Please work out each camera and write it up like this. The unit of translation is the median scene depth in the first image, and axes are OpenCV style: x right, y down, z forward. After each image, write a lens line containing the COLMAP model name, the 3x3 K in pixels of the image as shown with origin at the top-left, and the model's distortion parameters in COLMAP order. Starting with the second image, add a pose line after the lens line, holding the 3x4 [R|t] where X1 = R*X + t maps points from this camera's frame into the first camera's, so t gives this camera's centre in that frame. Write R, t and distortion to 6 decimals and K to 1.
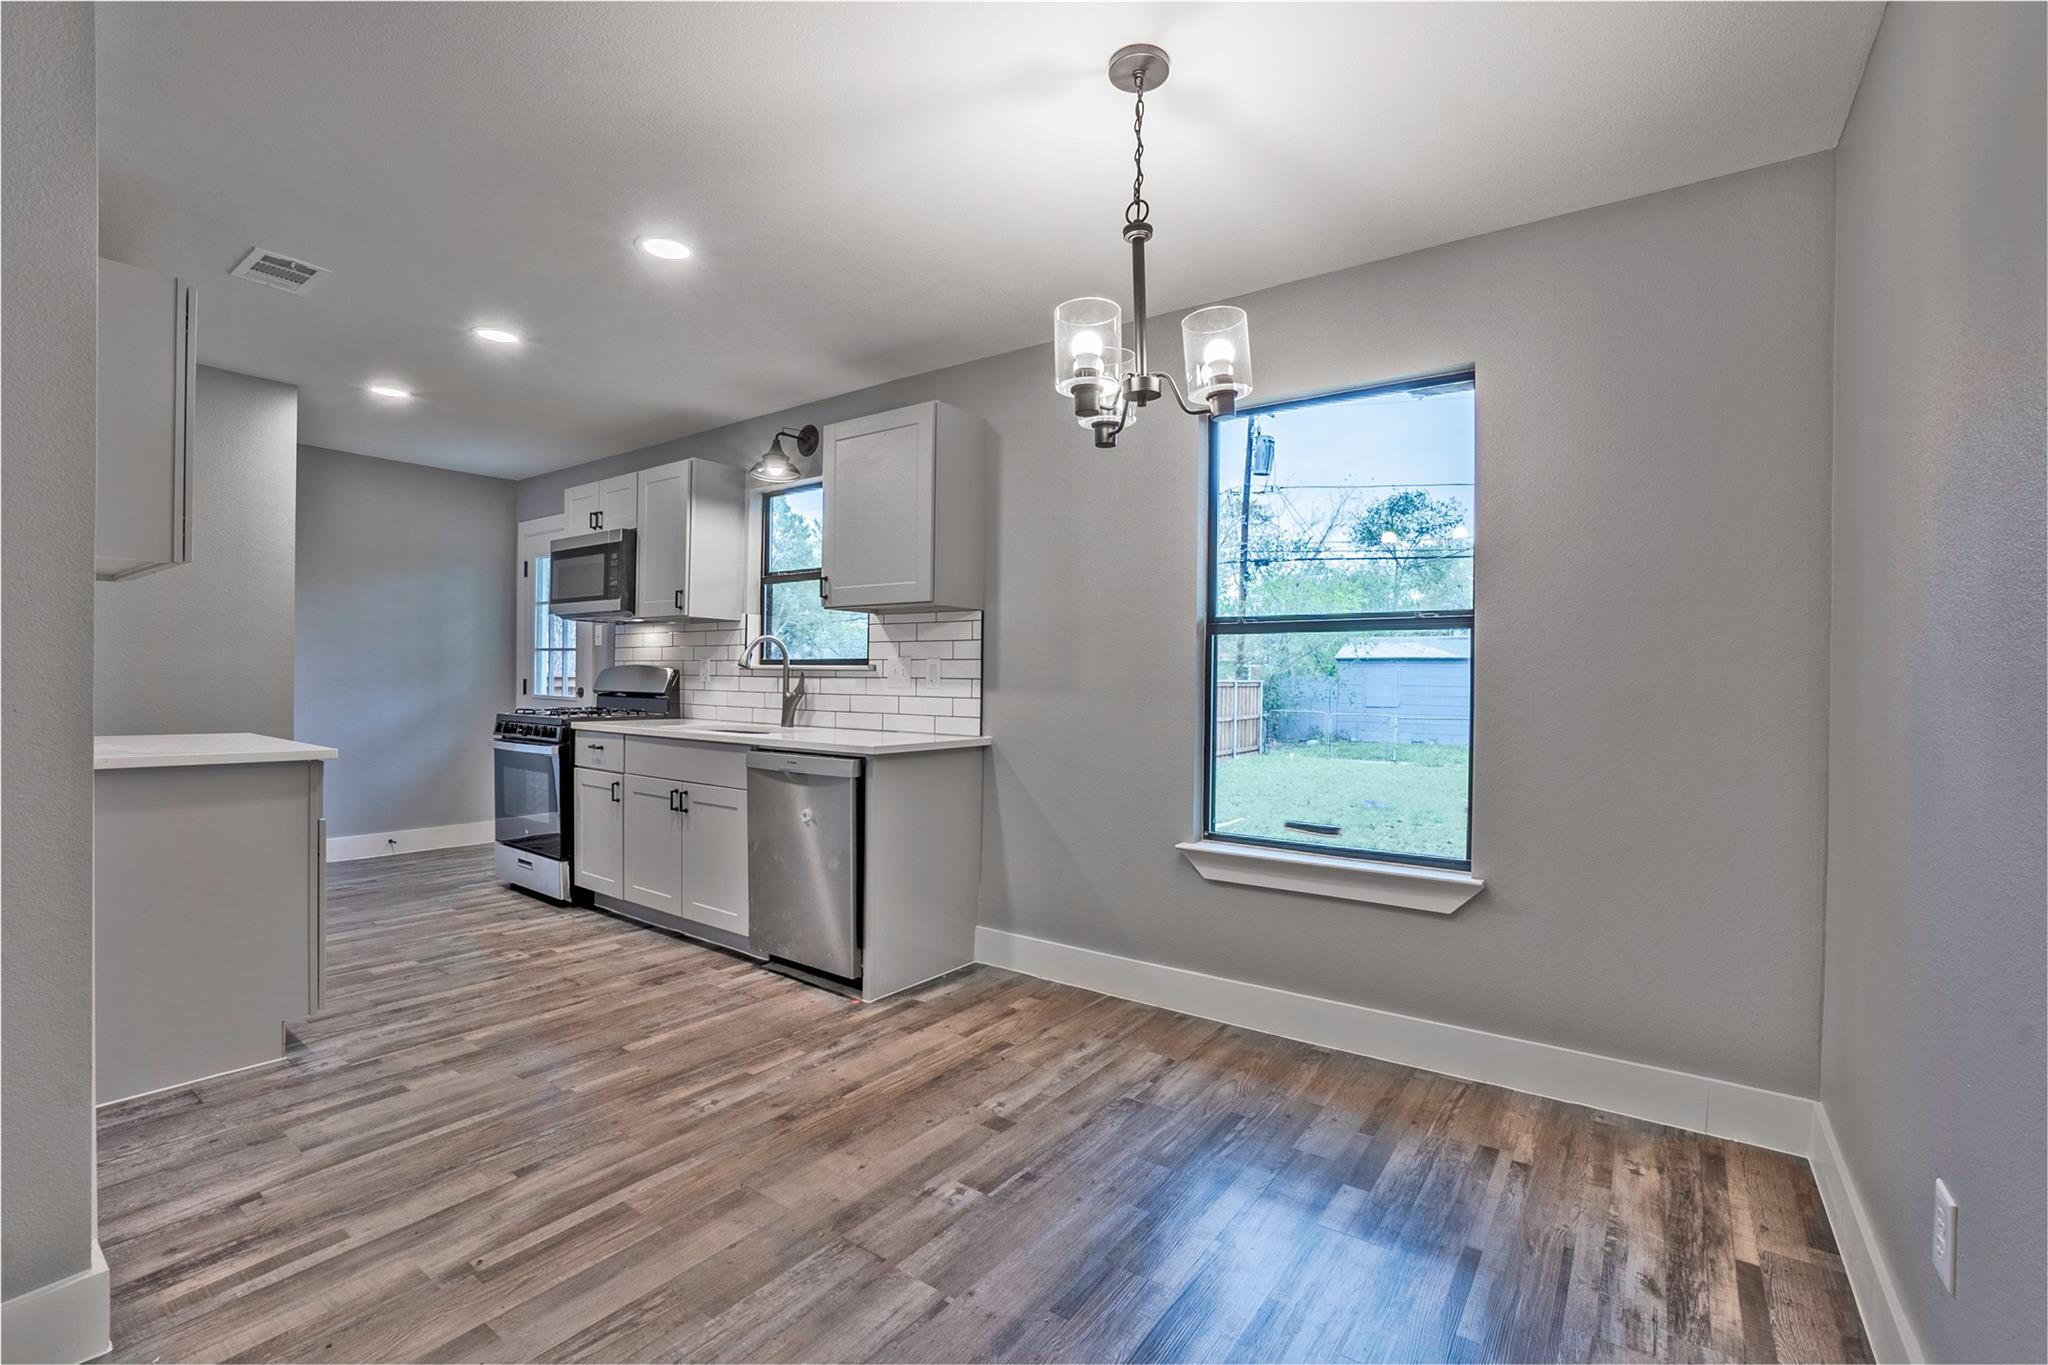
lens RADIAL K [[902.8, 0, 1020.1], [0, 902.8, 689.1], [0, 0, 1]] dist [-0.065797, 0.023842]
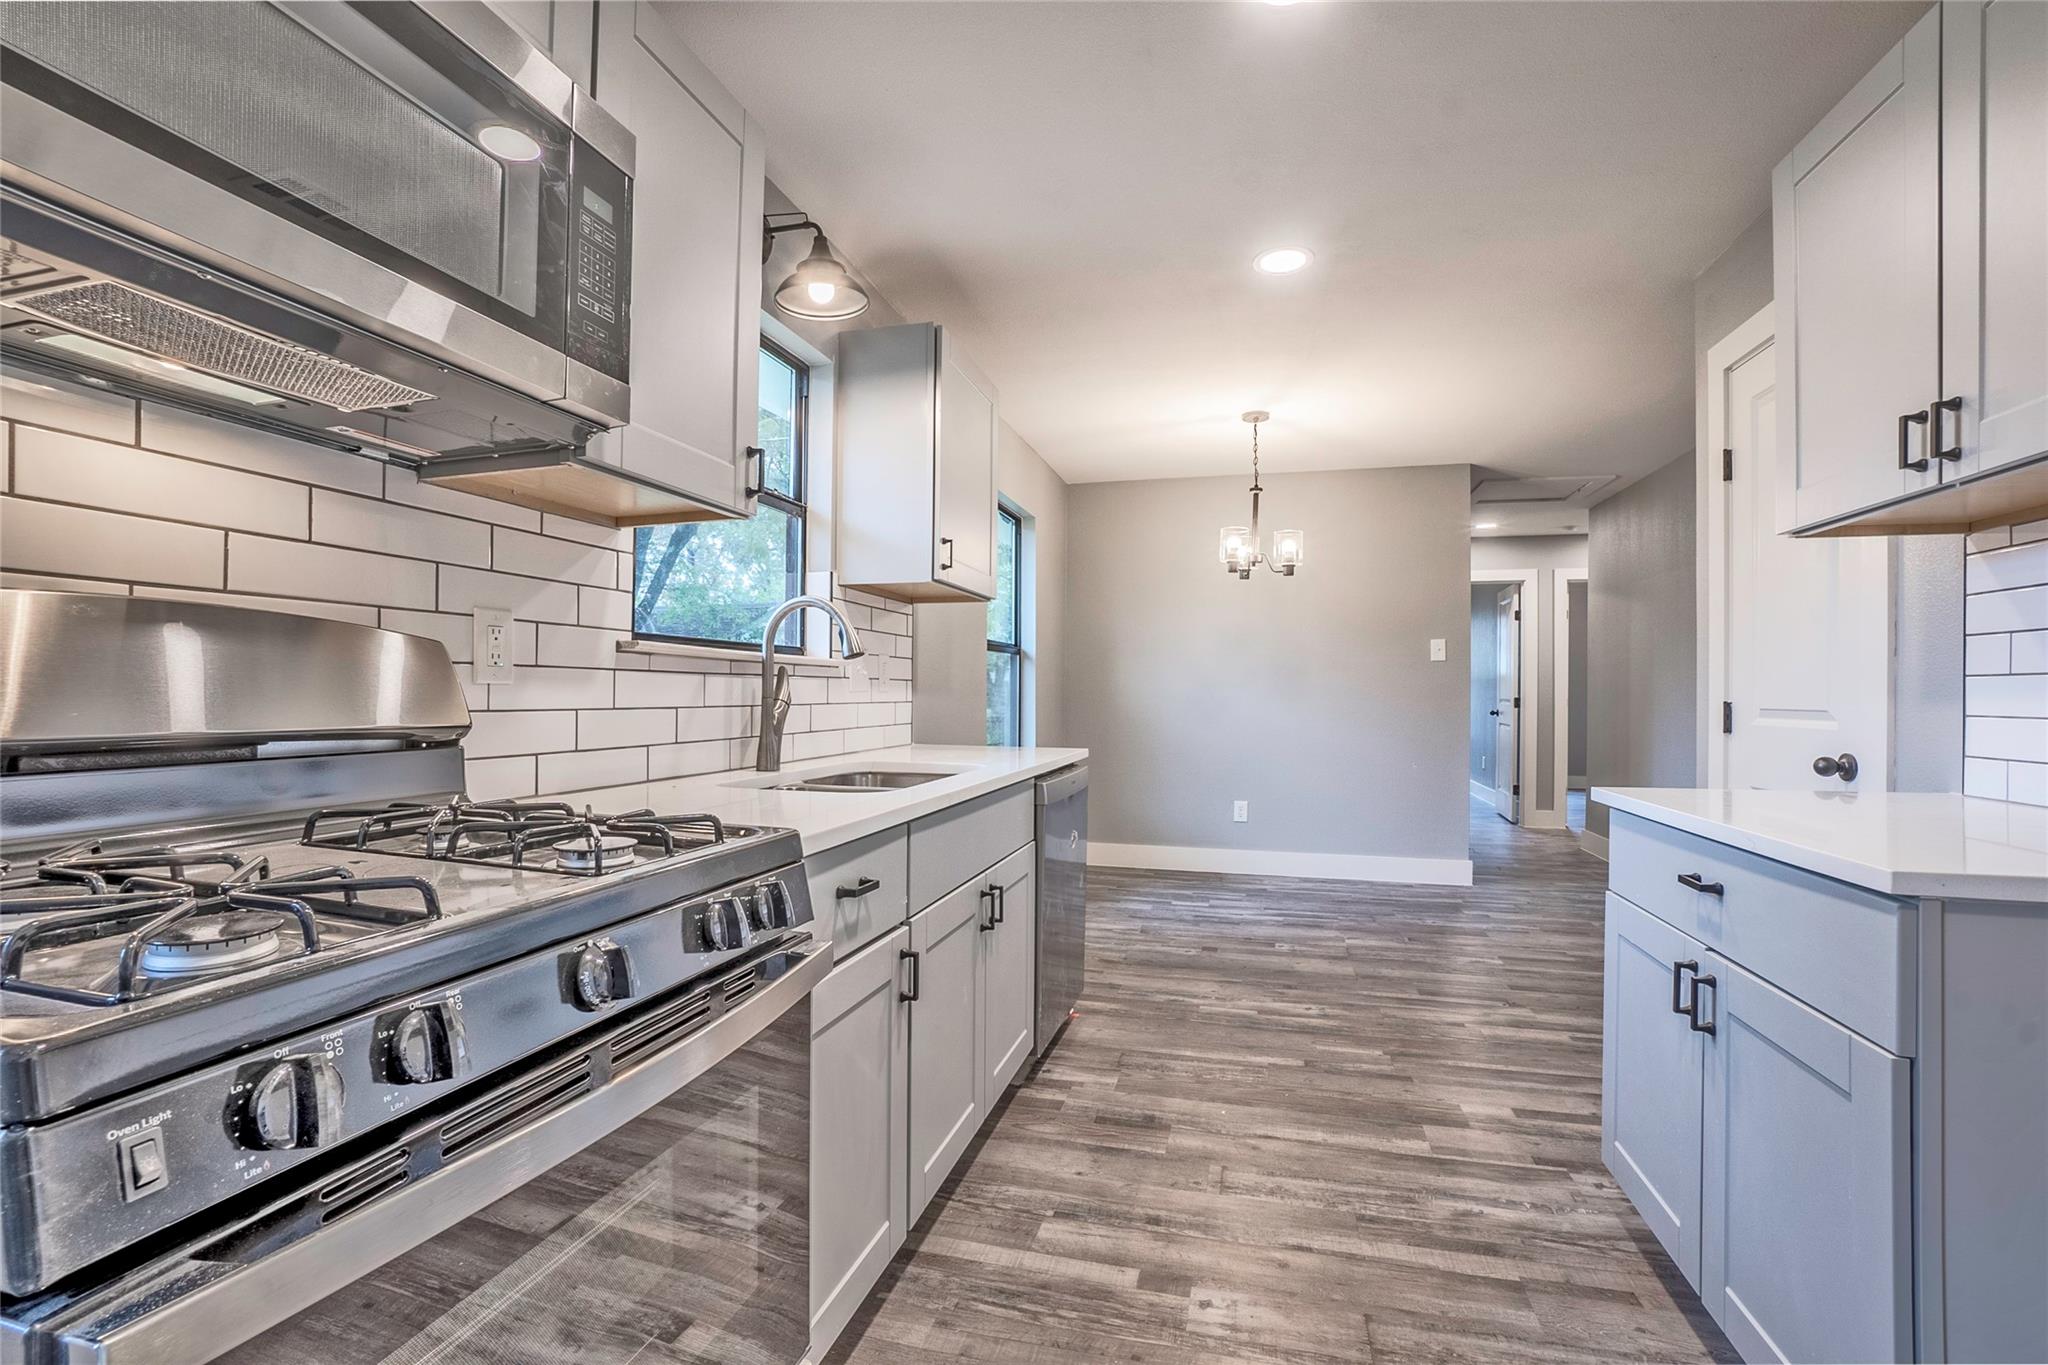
lens RADIAL K [[902.8, 0, 1020.1], [0, 902.8, 689.1], [0, 0, 1]] dist [-0.065797, 0.023842]
pose [[-0.355313, -0.013977, 0.934643, -1.071894], [-0.004332, 0.999902, 0.013306, -0.017771], [-0.934737, 0.000679, -0.355339, 1.409650]]
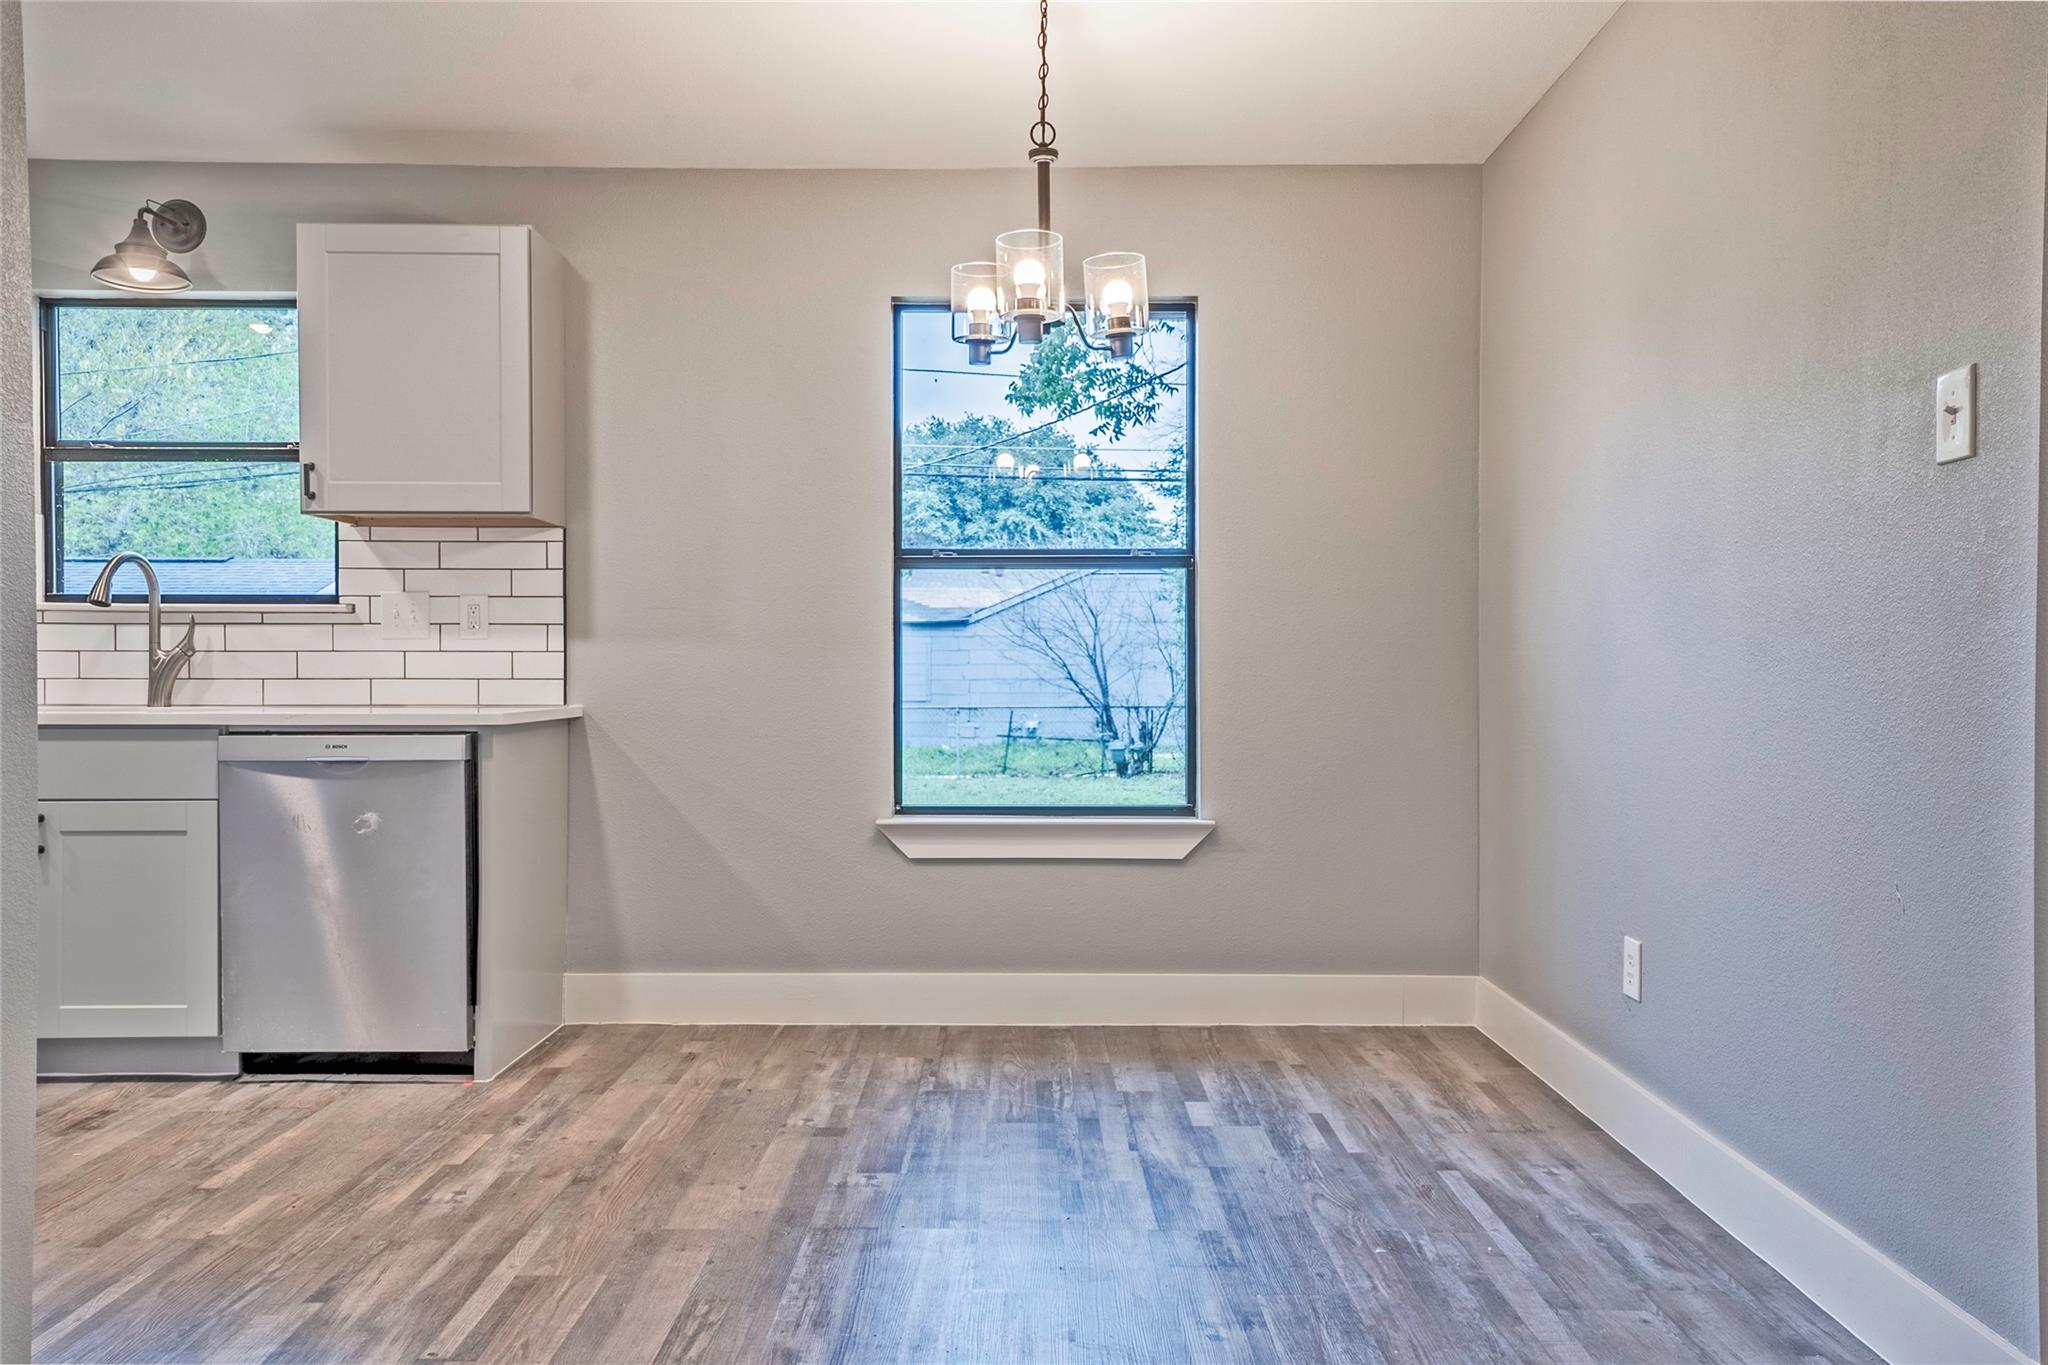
lens RADIAL K [[1526.8, 0, 1019.7], [0, 1526.8, 685.2], [0, 0, 1]] dist [0.039974, 0.002018]
pose [[0.811395, -0.017795, 0.584227, -0.530239], [0.014453, 0.999842, 0.010381, 0.033838], [-0.584319, 0.000021, 0.811524, -0.219866]]
